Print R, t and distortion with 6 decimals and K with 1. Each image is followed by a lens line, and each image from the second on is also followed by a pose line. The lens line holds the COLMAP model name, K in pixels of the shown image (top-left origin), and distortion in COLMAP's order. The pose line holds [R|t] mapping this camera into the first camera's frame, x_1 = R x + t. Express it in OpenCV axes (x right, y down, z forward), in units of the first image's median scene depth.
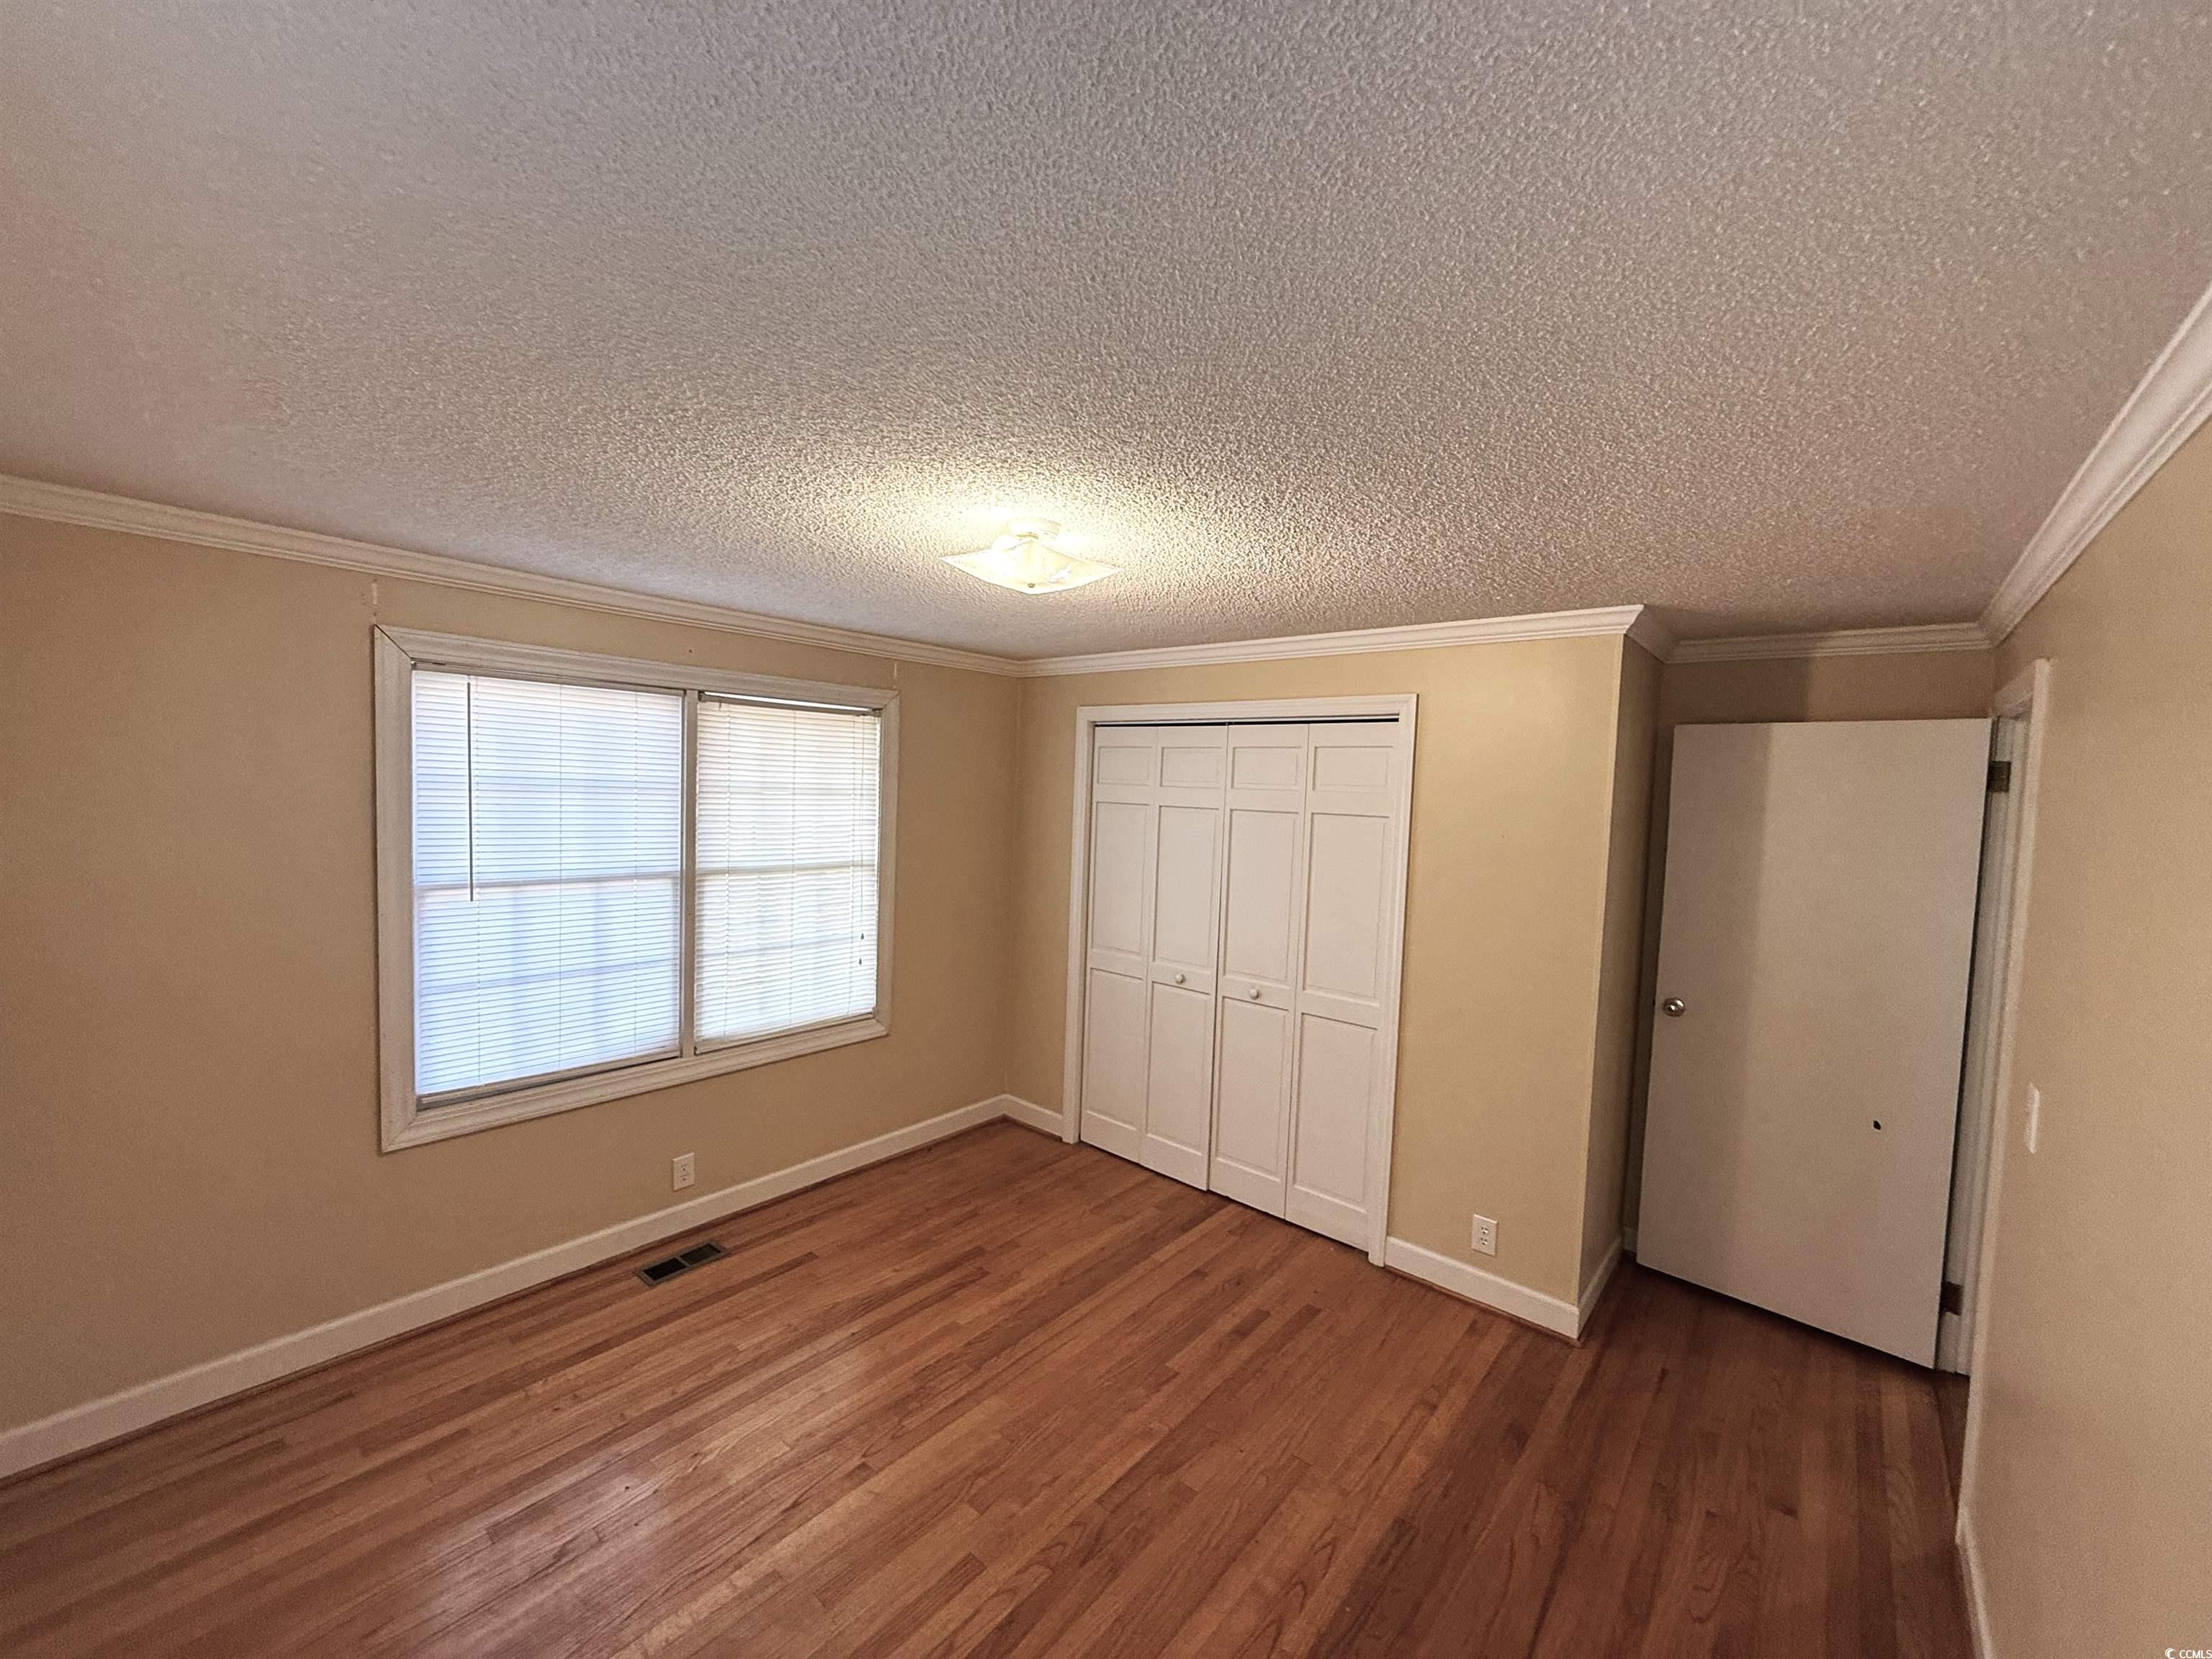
lens RADIAL K [[877.7, 0, 1101.4], [0, 877.7, 827.4], [0, 0, 1]] dist [0.001182, -0.000824]
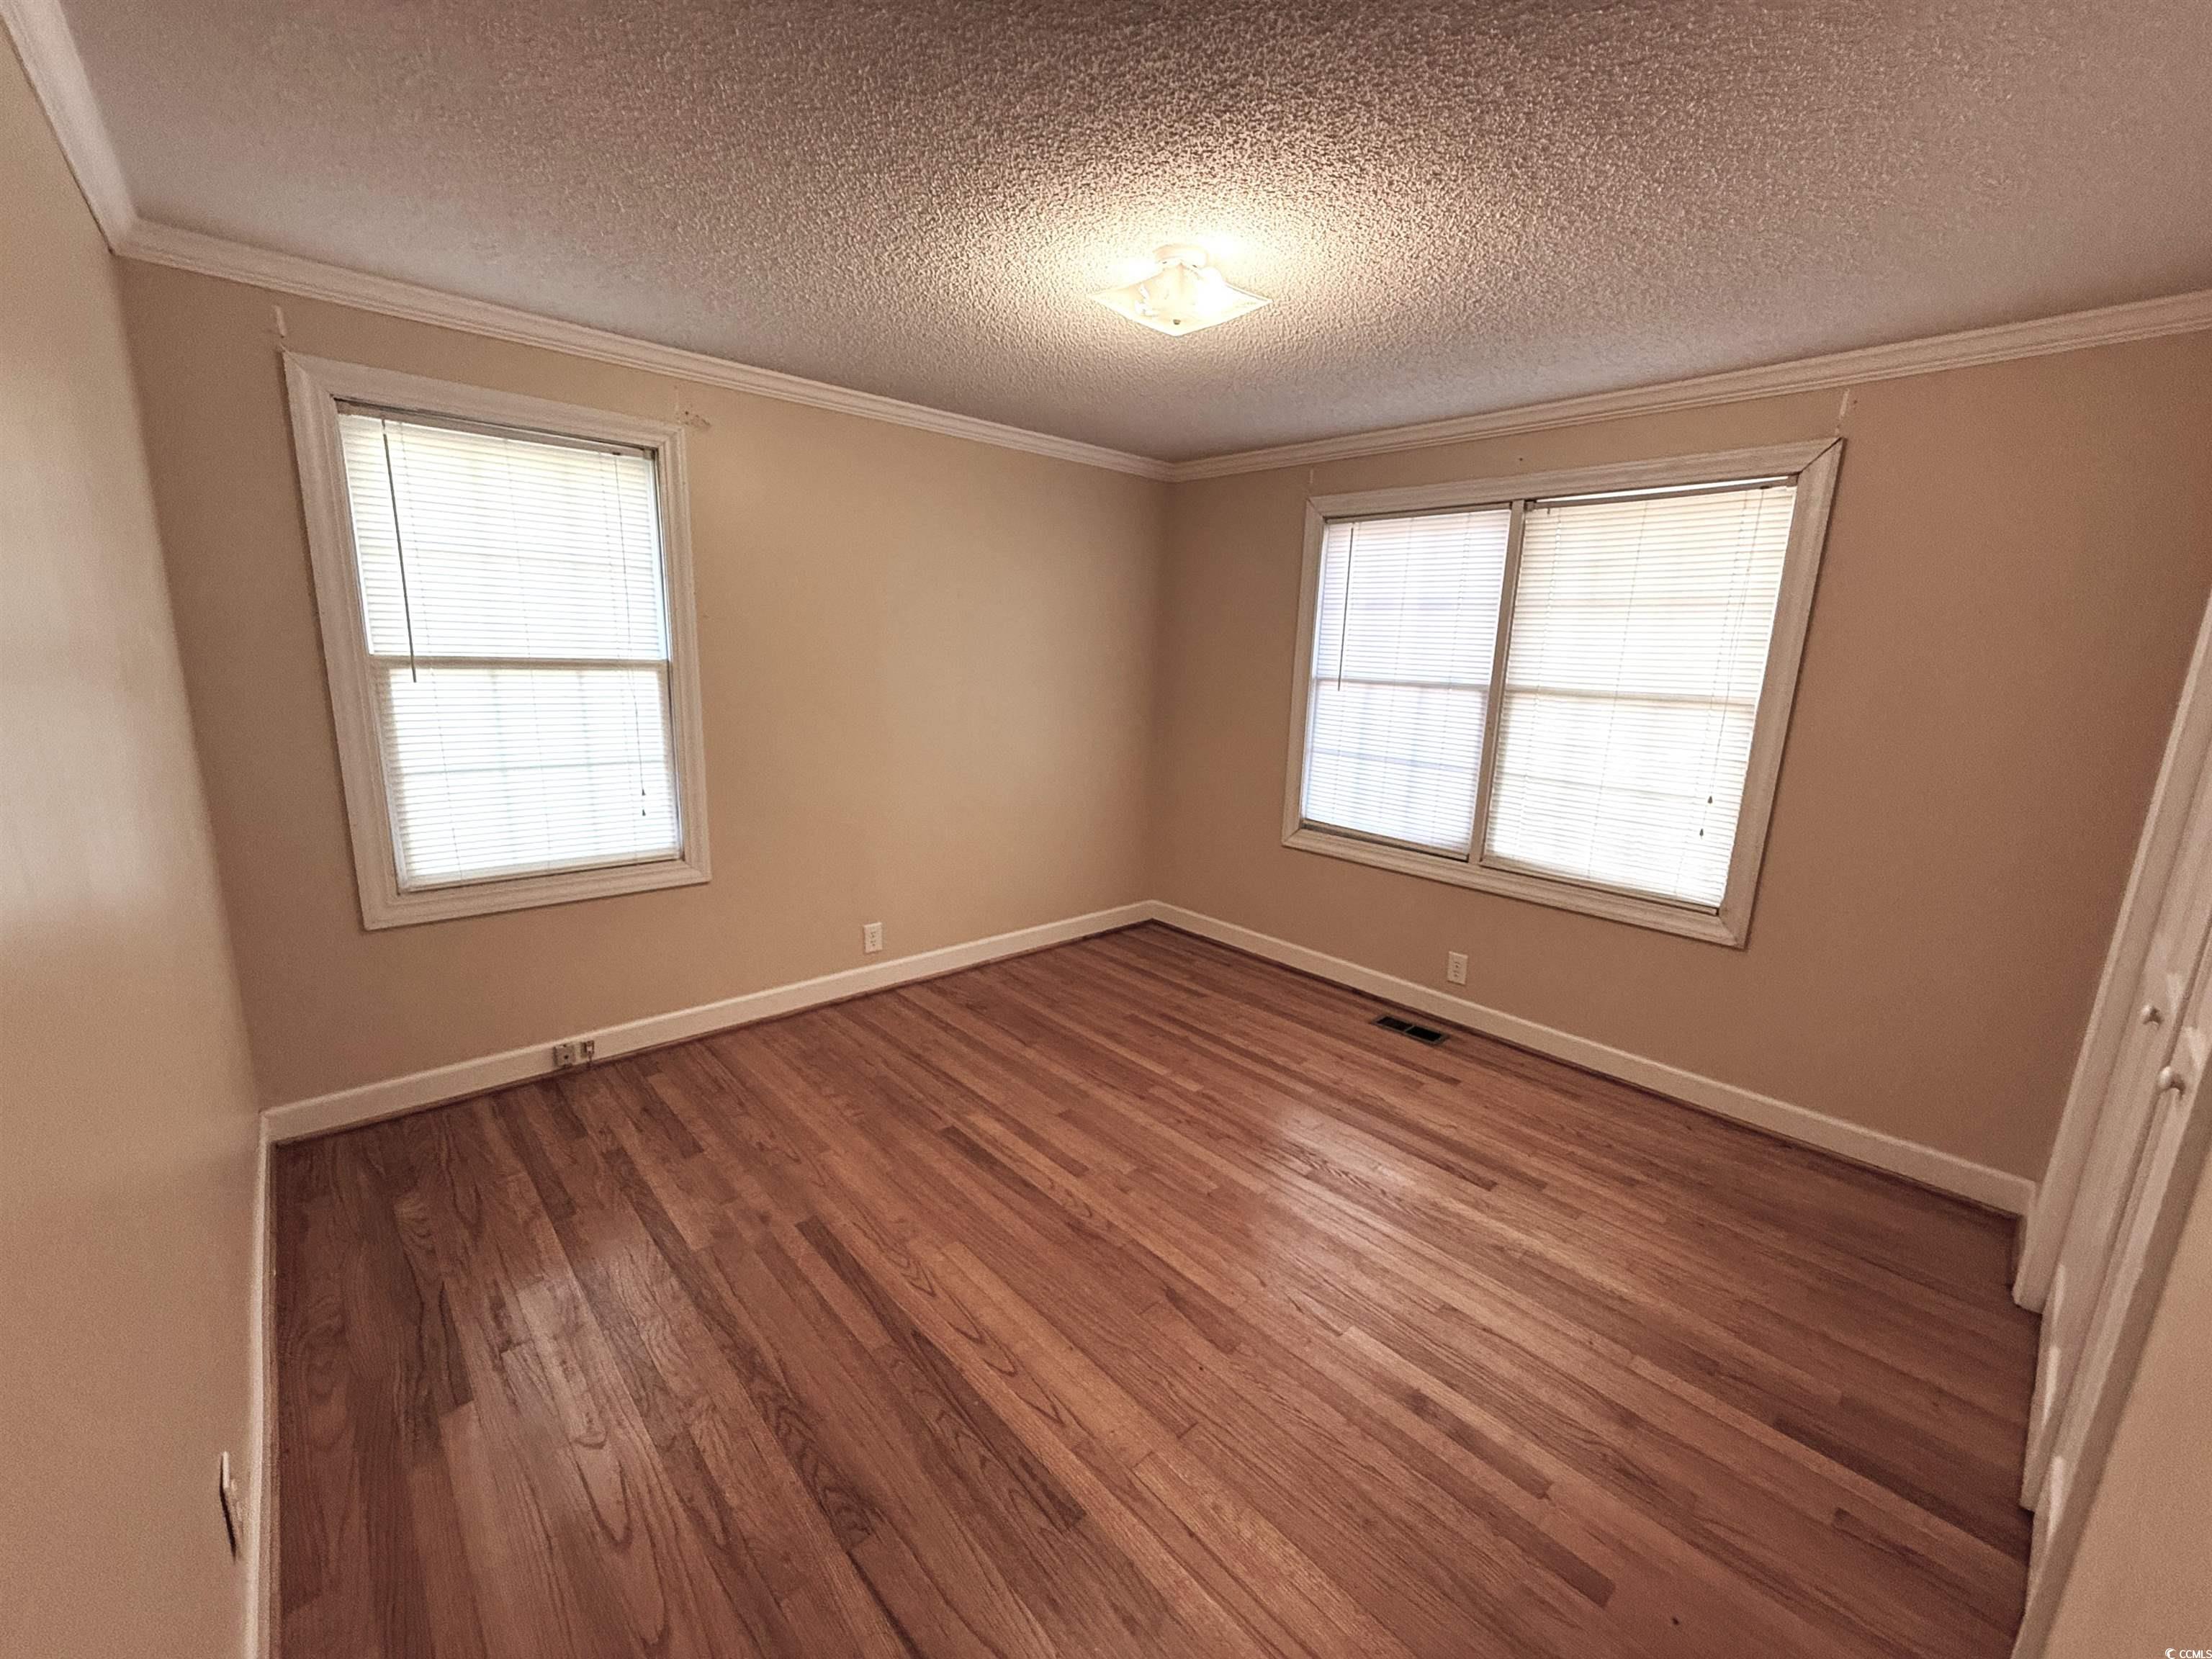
lens RADIAL K [[877.7, 0, 1101.4], [0, 877.7, 828.1], [0, 0, 1]] dist [0.001182, -0.000824]
pose [[-0.126700, 0.161498, -0.978706, 0.645256], [-0.085768, 0.981179, 0.173010, 0.077691], [0.988226, 0.105862, -0.110464, 0.705919]]
